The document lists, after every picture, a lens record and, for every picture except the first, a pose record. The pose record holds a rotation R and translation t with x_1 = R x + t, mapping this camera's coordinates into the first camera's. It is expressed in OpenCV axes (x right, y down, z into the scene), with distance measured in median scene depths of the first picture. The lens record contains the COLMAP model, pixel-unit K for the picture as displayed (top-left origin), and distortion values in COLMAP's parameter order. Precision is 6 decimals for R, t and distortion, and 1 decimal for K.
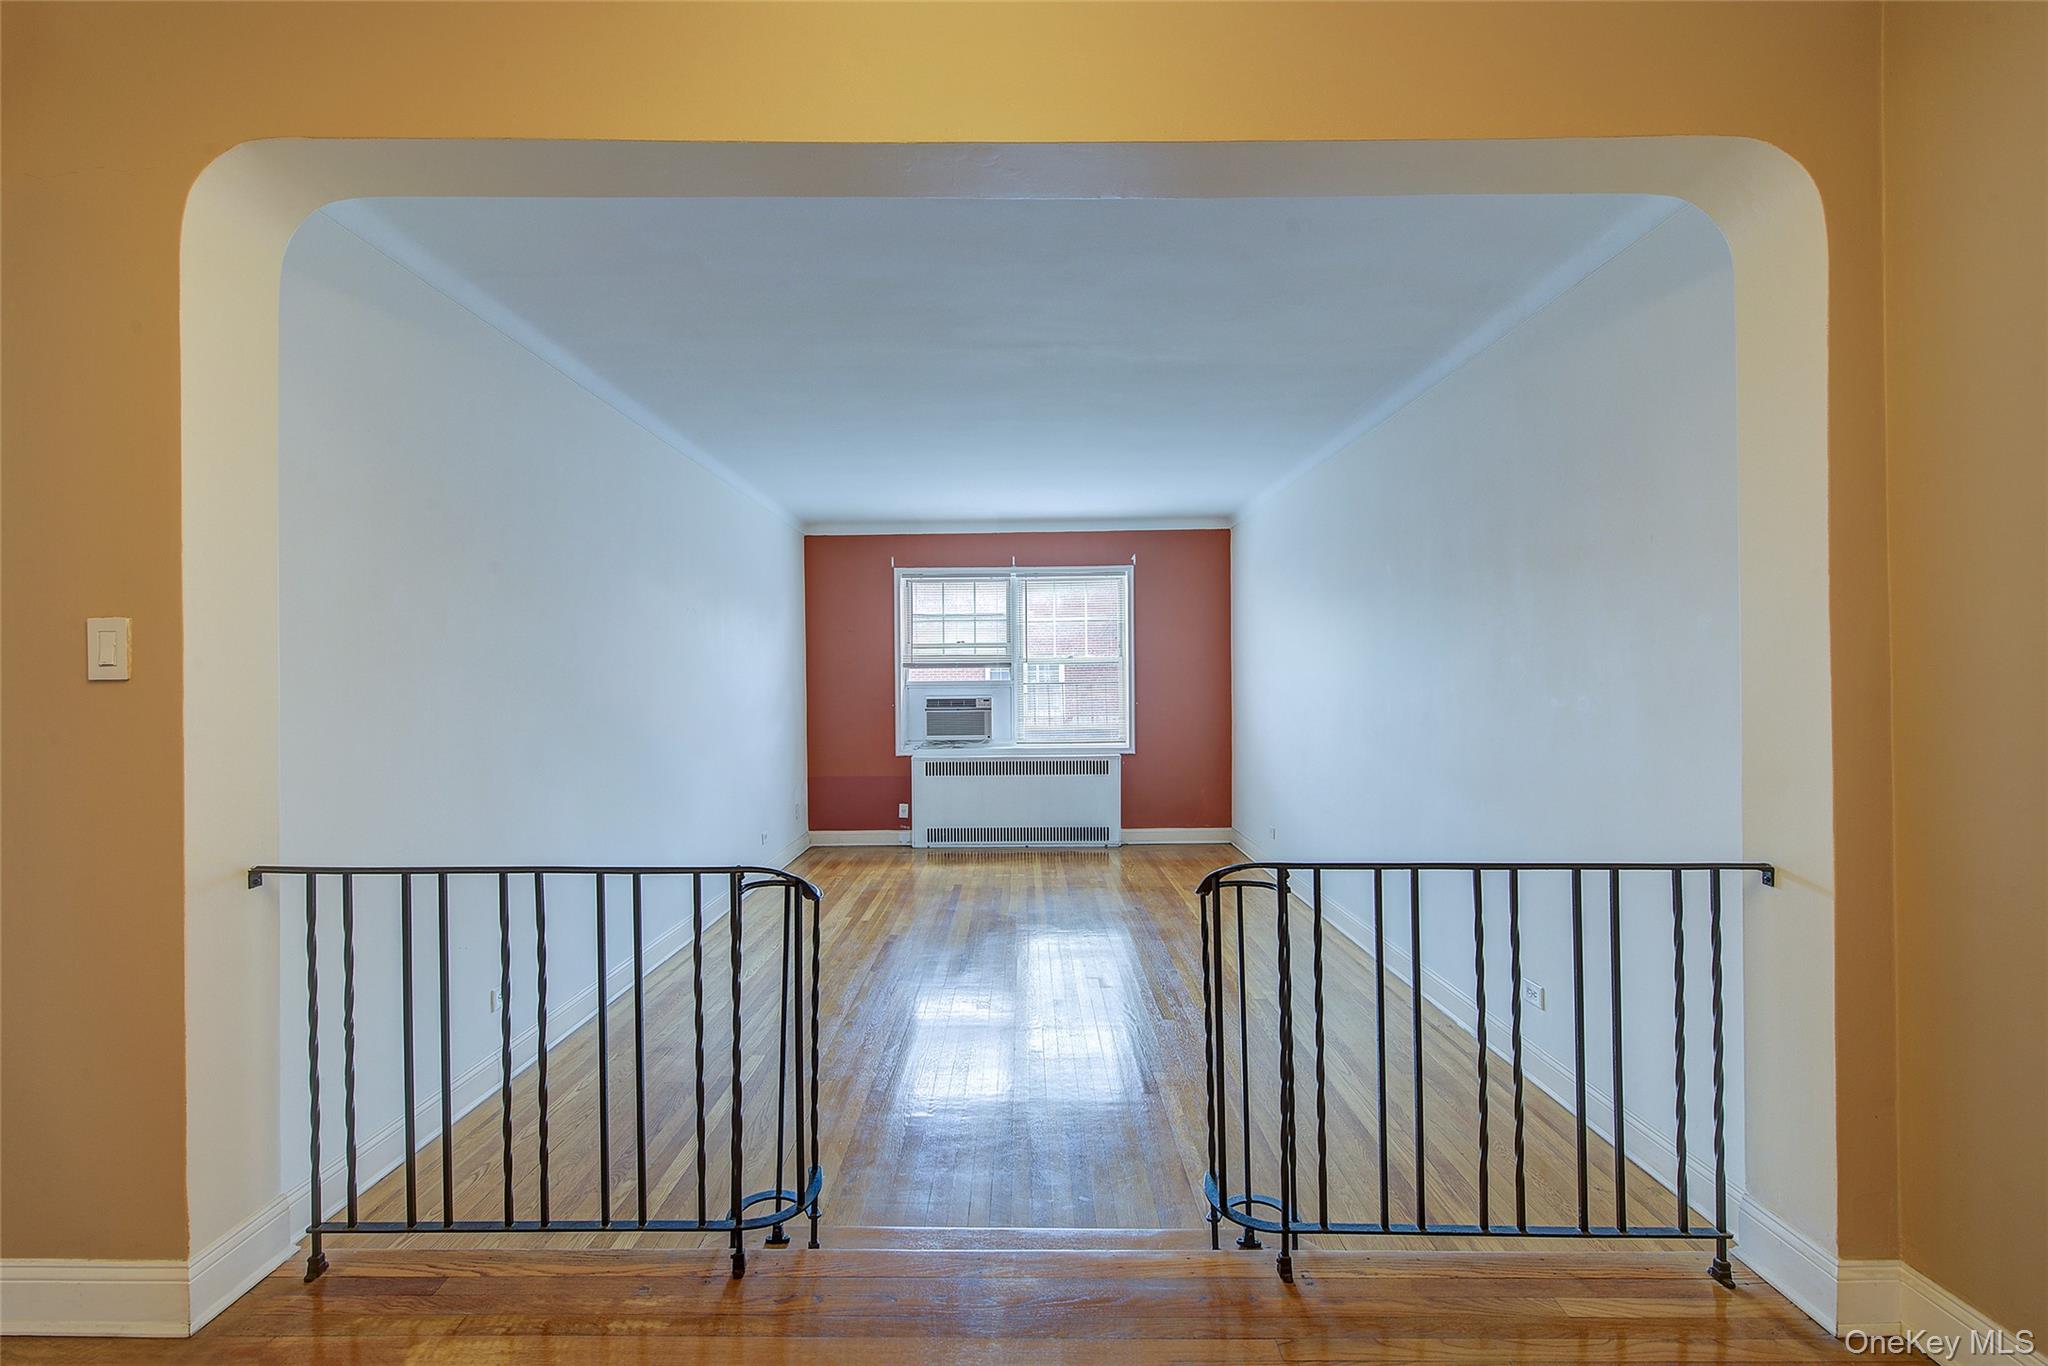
lens RADIAL K [[926.8, 0, 1007.5], [0, 926.8, 684.6], [0, 0, 1]] dist [0.002628, -0.001259]
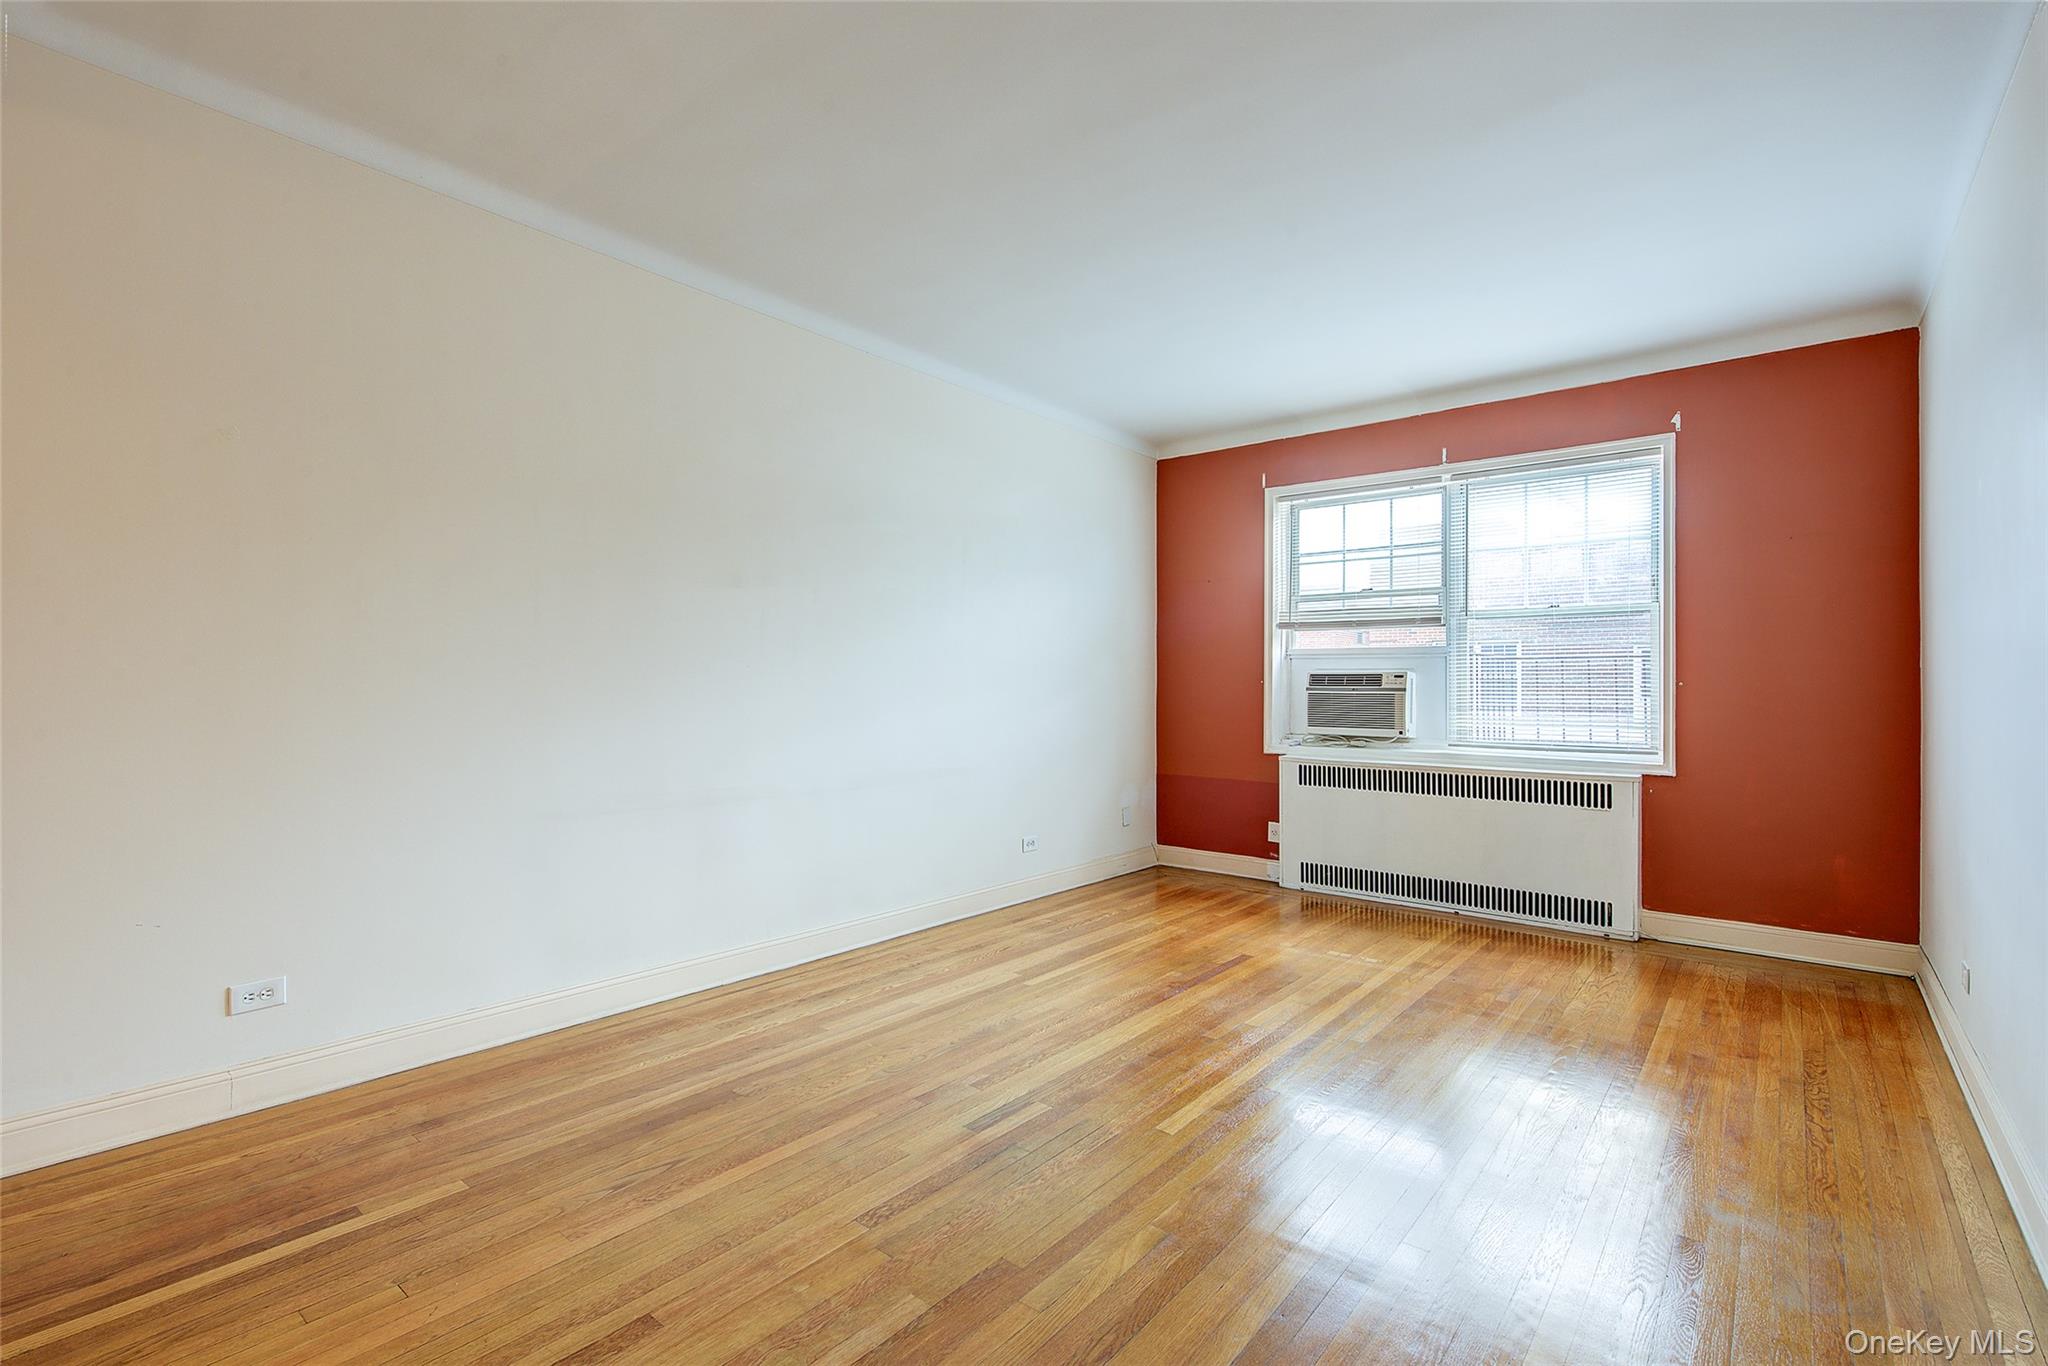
lens RADIAL K [[926.8, 0, 1025.9], [0, 926.8, 674.9], [0, 0, 1]] dist [0.002628, -0.001259]
pose [[0.779830, 0.009360, -0.625922, 0.180668], [-0.019785, 0.999757, -0.009699, 0.027650], [0.625679, 0.019947, 0.779826, 0.333764]]
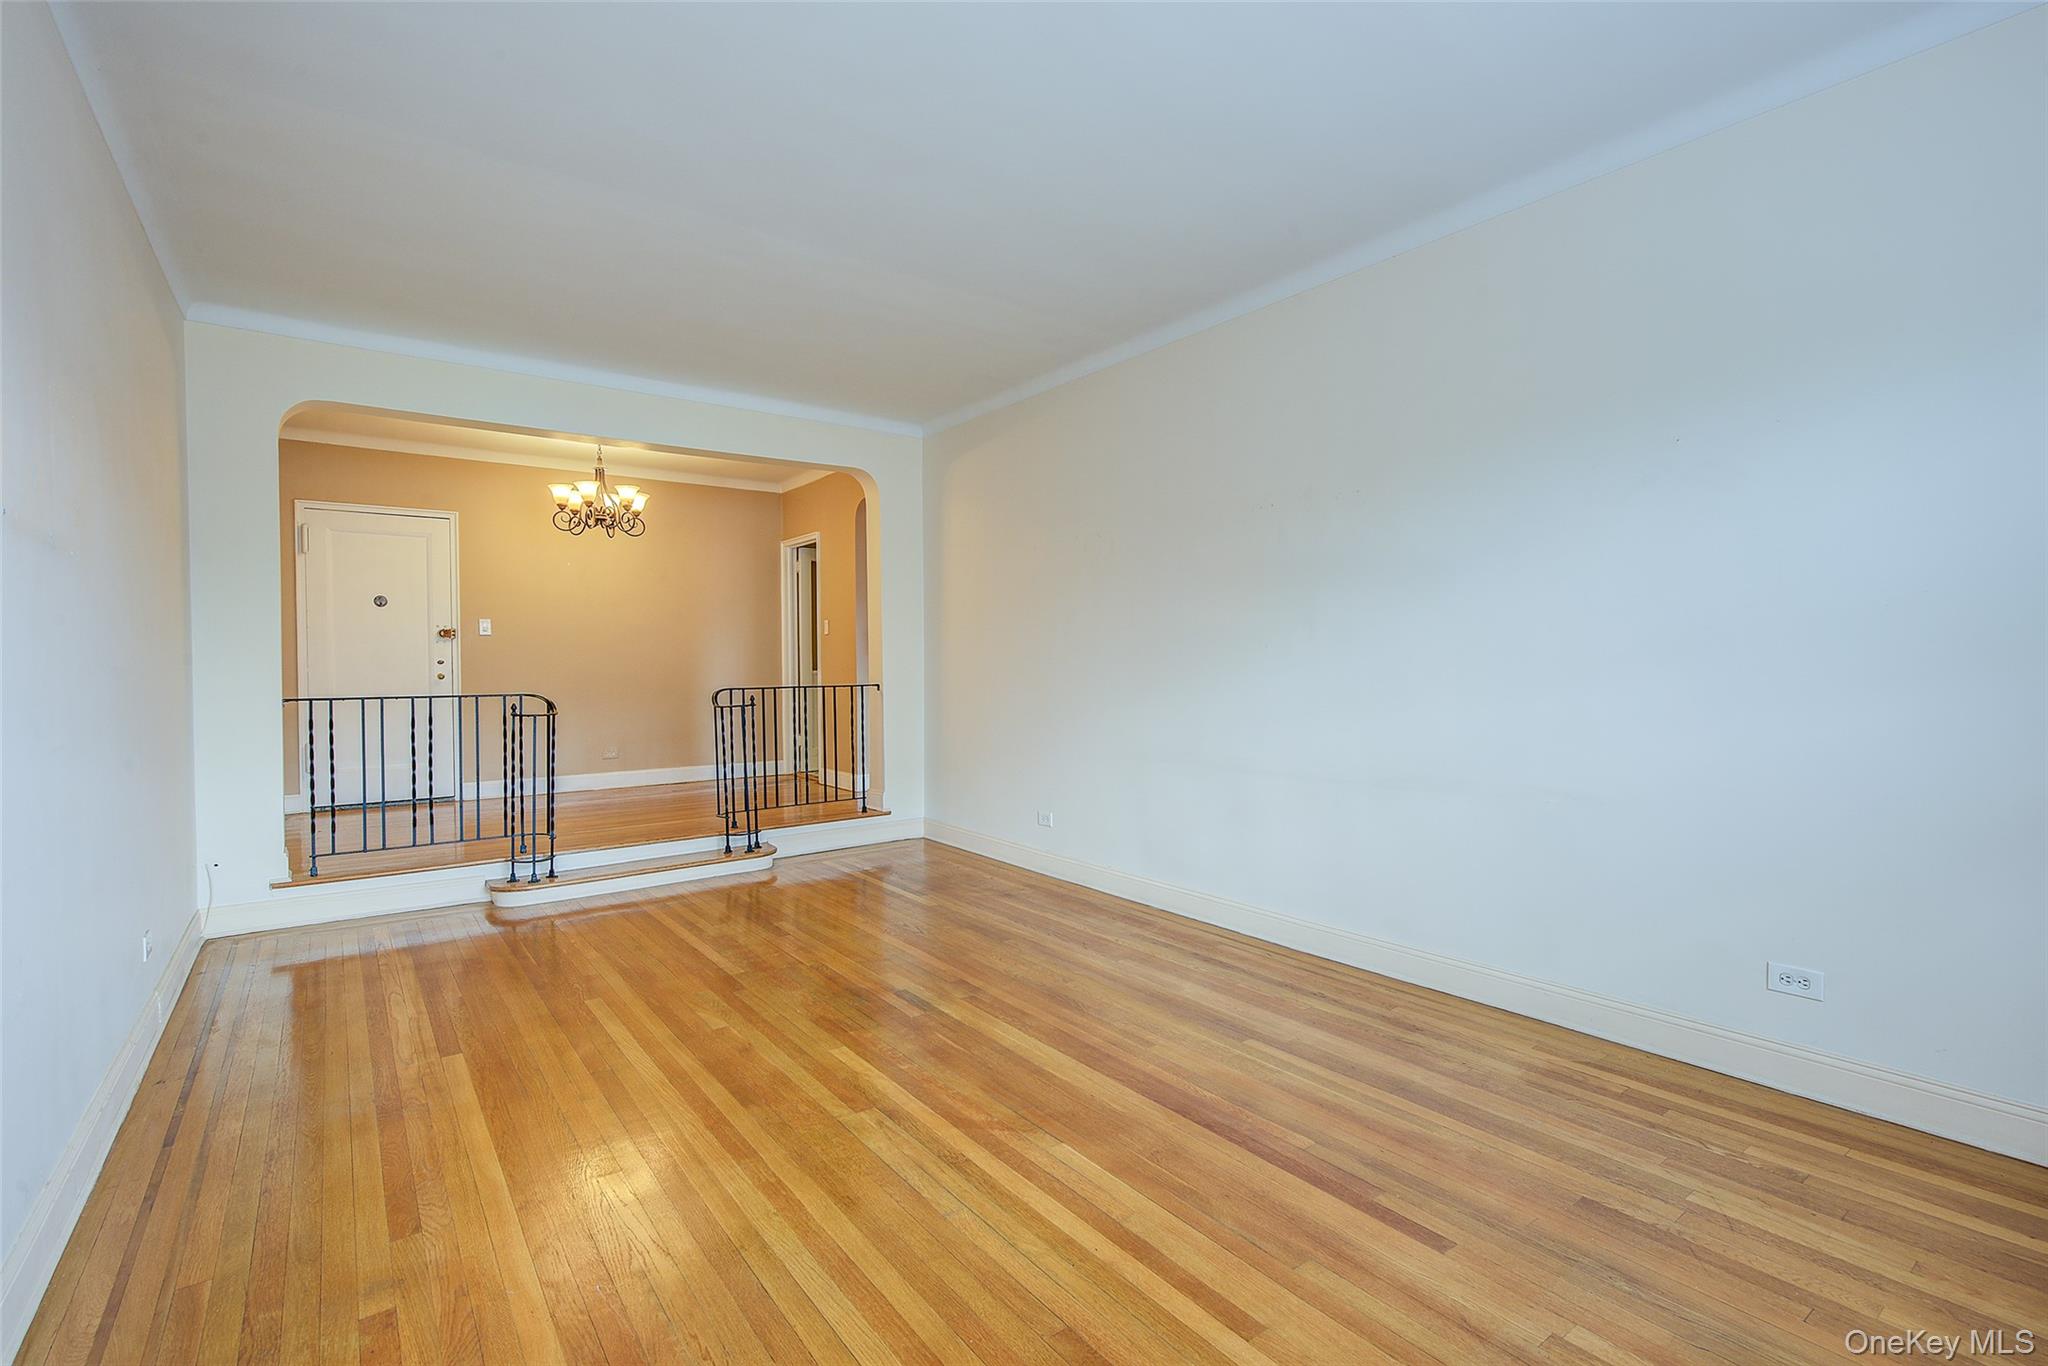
lens RADIAL K [[926.8, 0, 1030.0], [0, 926.8, 678.9], [0, 0, 1]] dist [0.002628, -0.001259]
pose [[-0.790155, 0.022187, -0.612505, 0.180683], [0.007957, 0.999632, 0.025945, 0.025147], [0.612855, 0.015627, -0.790041, 0.931462]]
